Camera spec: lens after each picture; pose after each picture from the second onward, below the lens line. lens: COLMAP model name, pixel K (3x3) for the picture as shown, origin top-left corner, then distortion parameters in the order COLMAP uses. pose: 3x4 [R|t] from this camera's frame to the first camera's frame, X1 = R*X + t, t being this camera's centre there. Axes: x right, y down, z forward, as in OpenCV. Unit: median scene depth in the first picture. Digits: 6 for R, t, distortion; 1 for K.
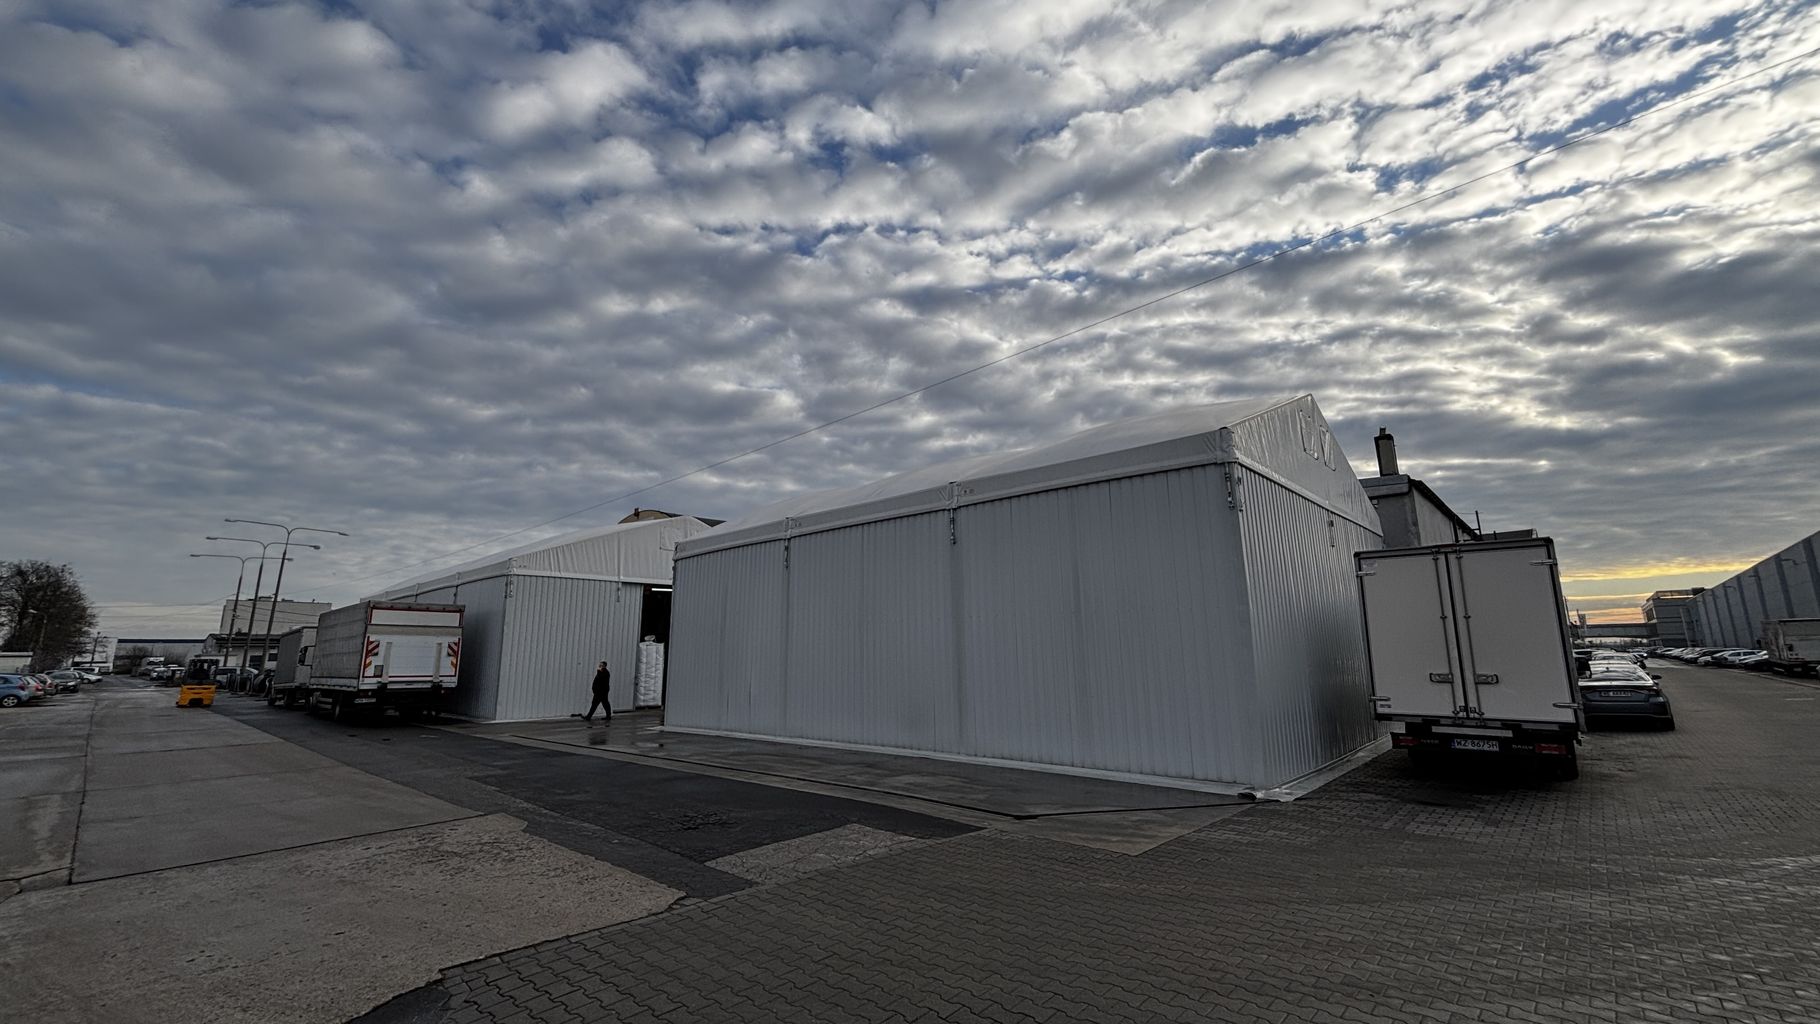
lens RADIAL K [[731.4, 0, 916.7], [0, 731.4, 510.6], [0, 0, 1]] dist [-0.045477, -0.000087]
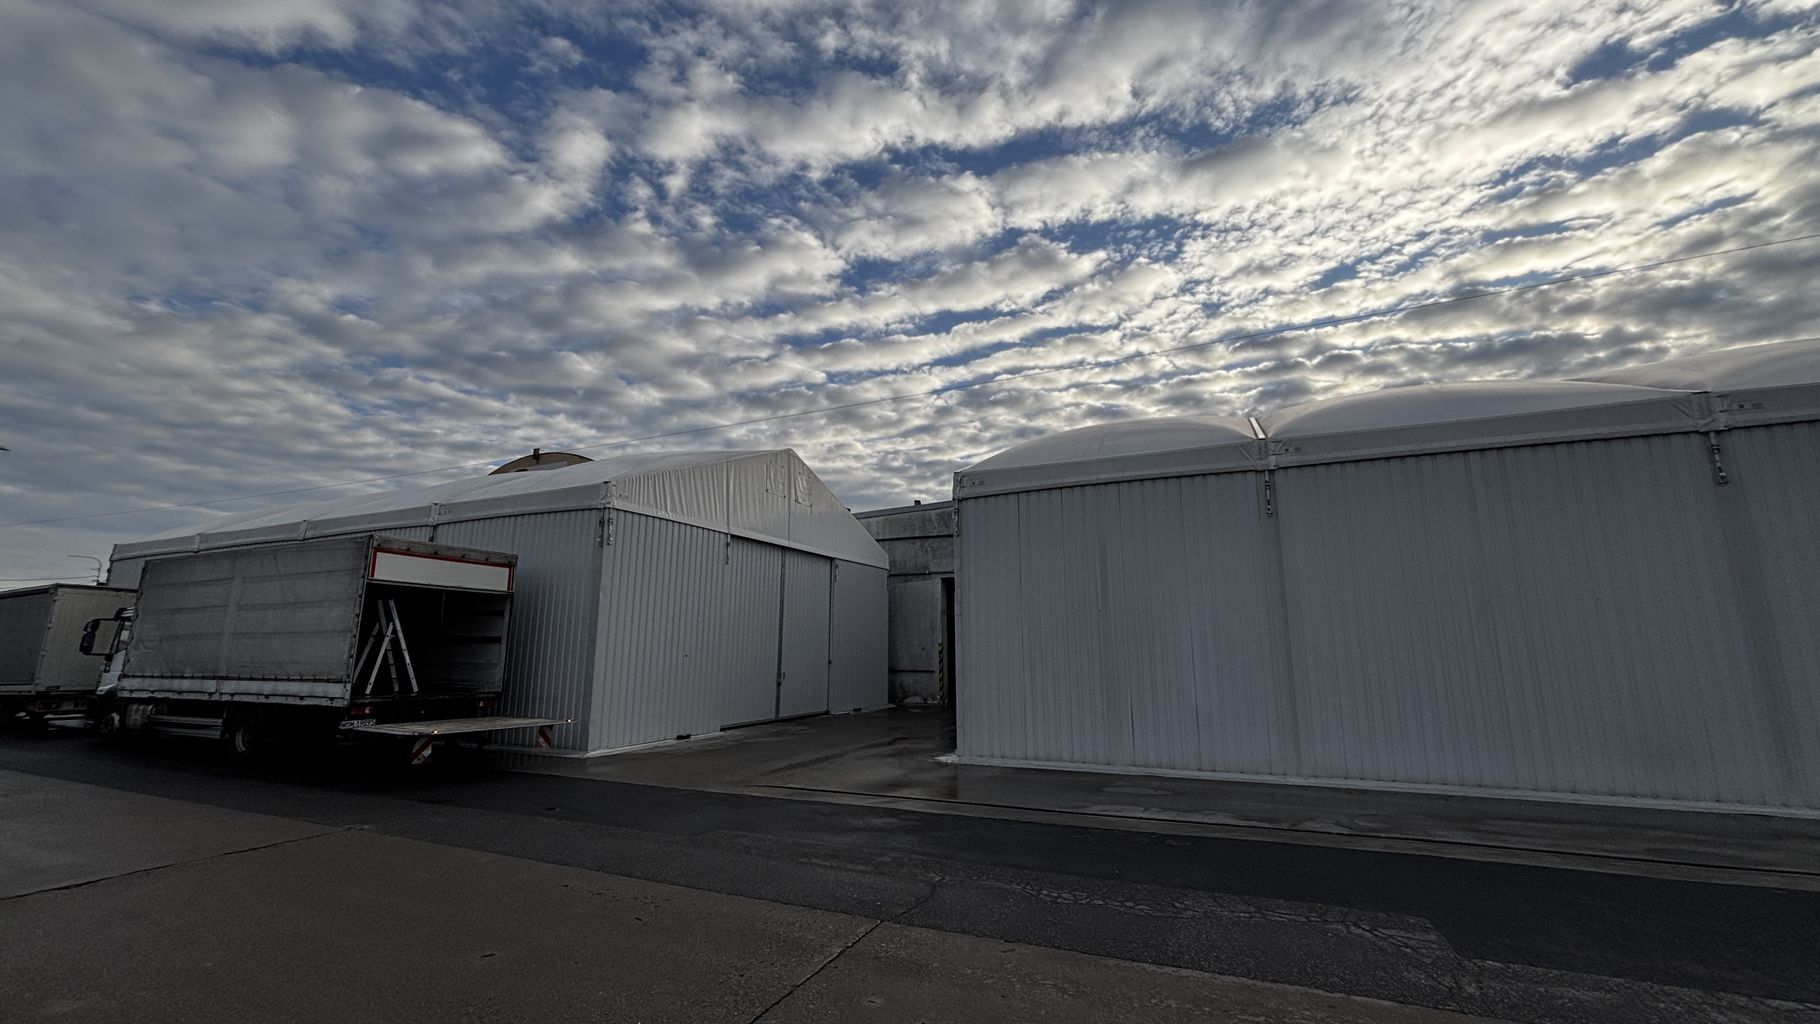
lens RADIAL K [[731.4, 0, 909.5], [0, 731.4, 516.6], [0, 0, 1]] dist [-0.045477, -0.000087]
pose [[0.945497, 0.071161, 0.317759, -0.128801], [-0.073535, 0.997282, -0.004535, 0.019952], [-0.317218, -0.019078, 0.948161, 0.085864]]
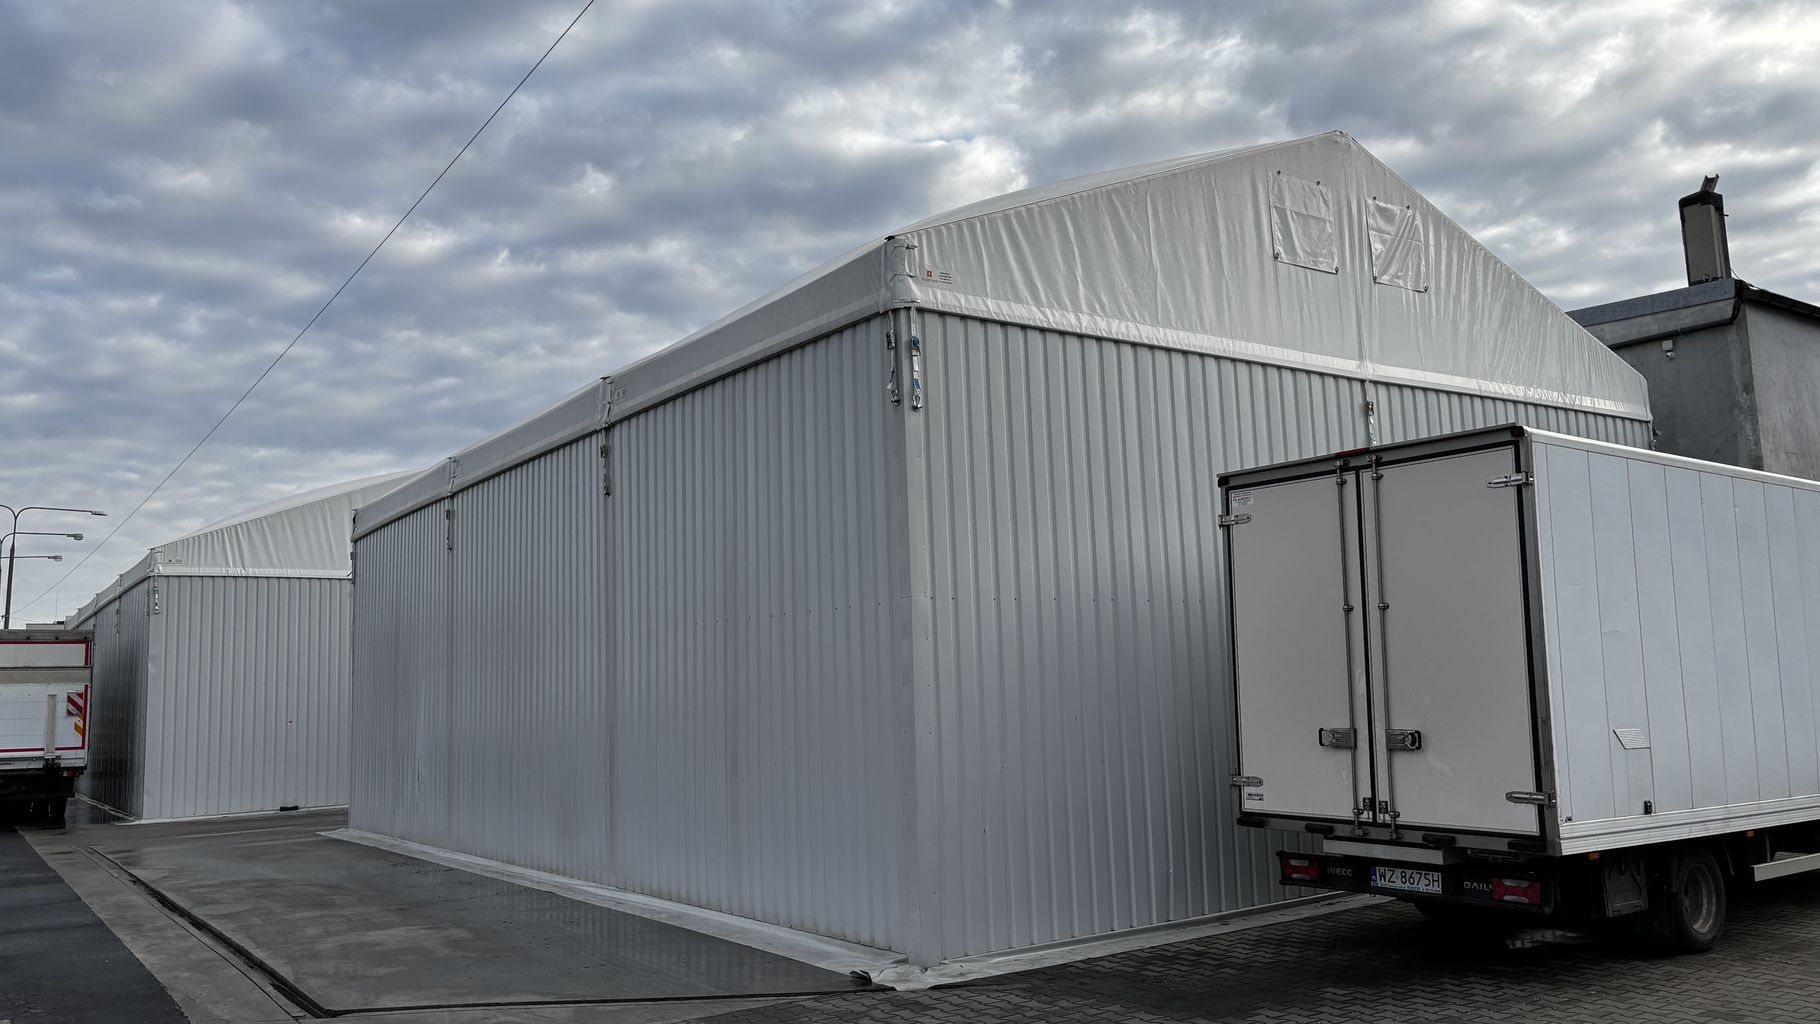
lens RADIAL K [[1734.5, 0, 907.9], [0, 1734.5, 520.4], [0, 0, 1]] dist [-0.042404, 0.000000]
pose [[0.947698, -0.037954, -0.316904, 0.102657], [0.059605, 0.996483, 0.058902, 0.001139], [0.313553, -0.074710, 0.946627, -0.018664]]
